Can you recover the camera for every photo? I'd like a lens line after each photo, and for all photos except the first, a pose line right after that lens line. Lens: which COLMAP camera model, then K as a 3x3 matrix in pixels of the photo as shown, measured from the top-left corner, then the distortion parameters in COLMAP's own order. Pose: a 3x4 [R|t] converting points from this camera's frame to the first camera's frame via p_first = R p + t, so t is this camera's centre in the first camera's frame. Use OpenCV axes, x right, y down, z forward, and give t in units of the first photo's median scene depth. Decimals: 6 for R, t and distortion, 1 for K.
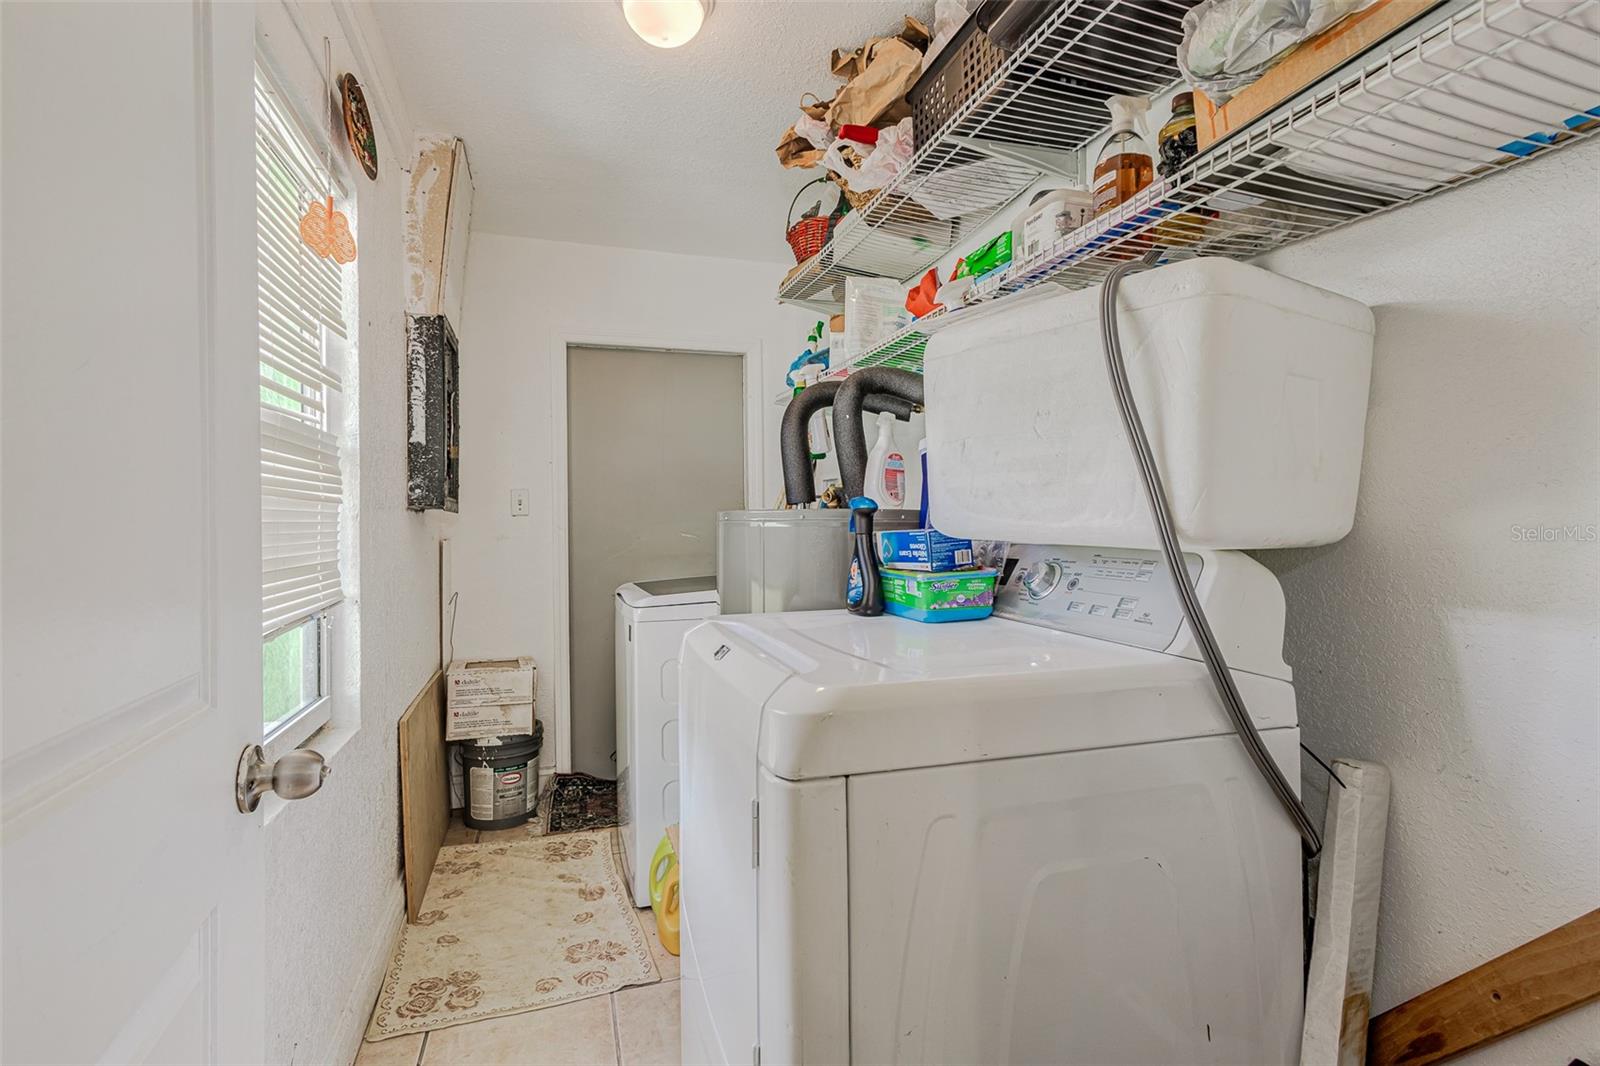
lens RADIAL K [[750.8, 0, 809.7], [0, 750.8, 508.0], [0, 0, 1]] dist [0.010349, -0.001301]
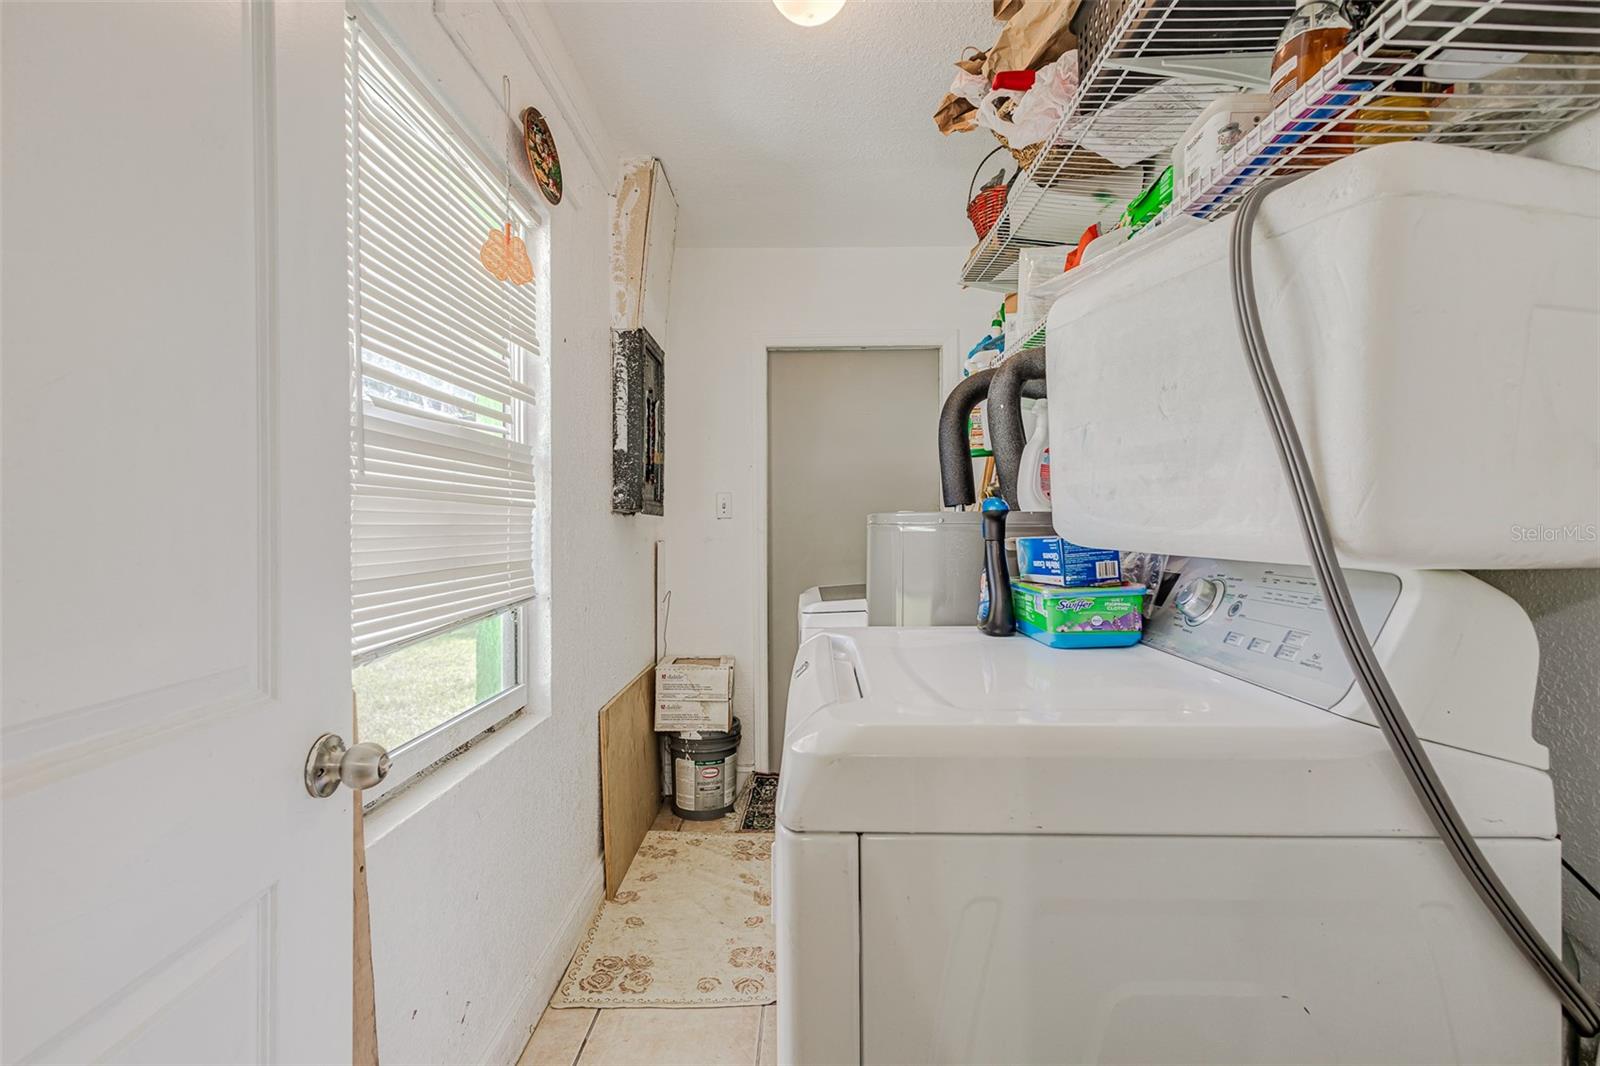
lens RADIAL K [[769.5, 0, 806.3], [0, 769.5, 517.0], [0, 0, 1]] dist [0.010326, -0.000302]
pose [[0.954047, -0.000604, -0.299656, 0.092160], [0.003139, 0.999963, 0.007978, -0.000106], [0.299640, -0.008552, 0.954014, 0.063989]]
